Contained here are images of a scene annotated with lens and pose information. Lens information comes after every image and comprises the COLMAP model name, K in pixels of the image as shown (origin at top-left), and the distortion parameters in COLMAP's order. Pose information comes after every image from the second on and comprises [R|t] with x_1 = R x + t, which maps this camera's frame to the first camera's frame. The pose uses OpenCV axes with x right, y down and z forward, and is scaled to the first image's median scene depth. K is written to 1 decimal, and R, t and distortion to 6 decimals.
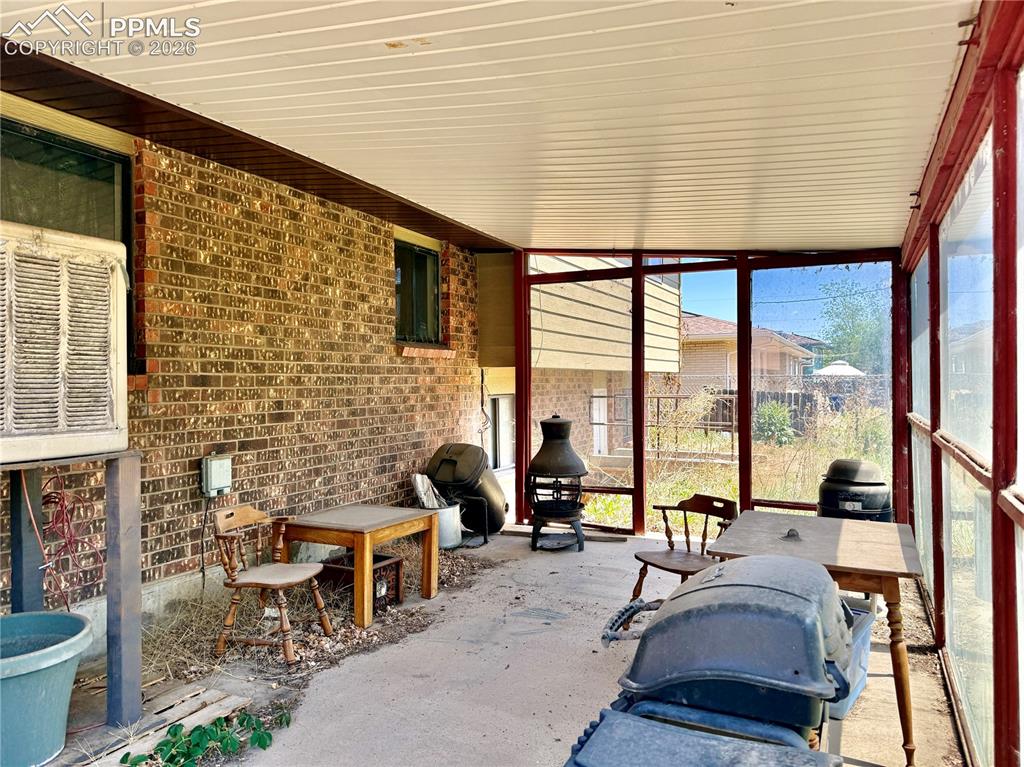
lens RADIAL K [[706.7, 0, 512.0], [0, 706.7, 383.5], [0, 0, 1]] dist [-0.000996, -0.004460]
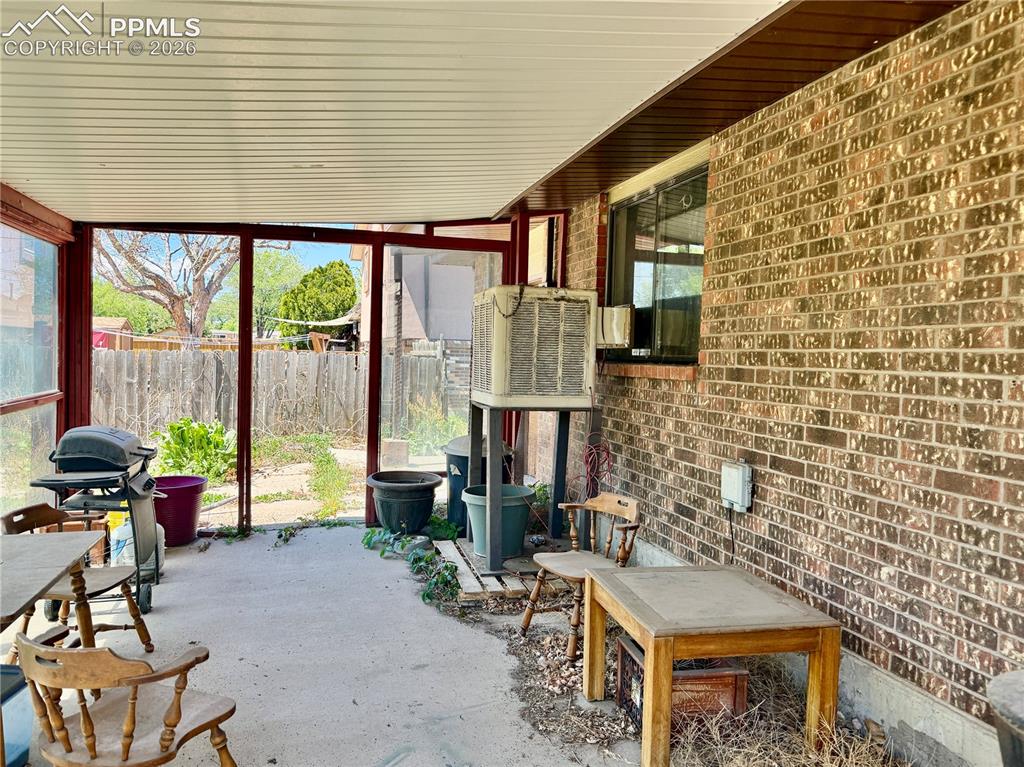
lens RADIAL K [[706.7, 0, 512.0], [0, 706.7, 383.5], [0, 0, 1]] dist [-0.000996, -0.004460]
pose [[-0.739257, 0.005109, -0.673404, 0.318007], [-0.031970, 0.998577, 0.042673, -0.018749], [0.672664, 0.053075, -0.738042, 1.297614]]
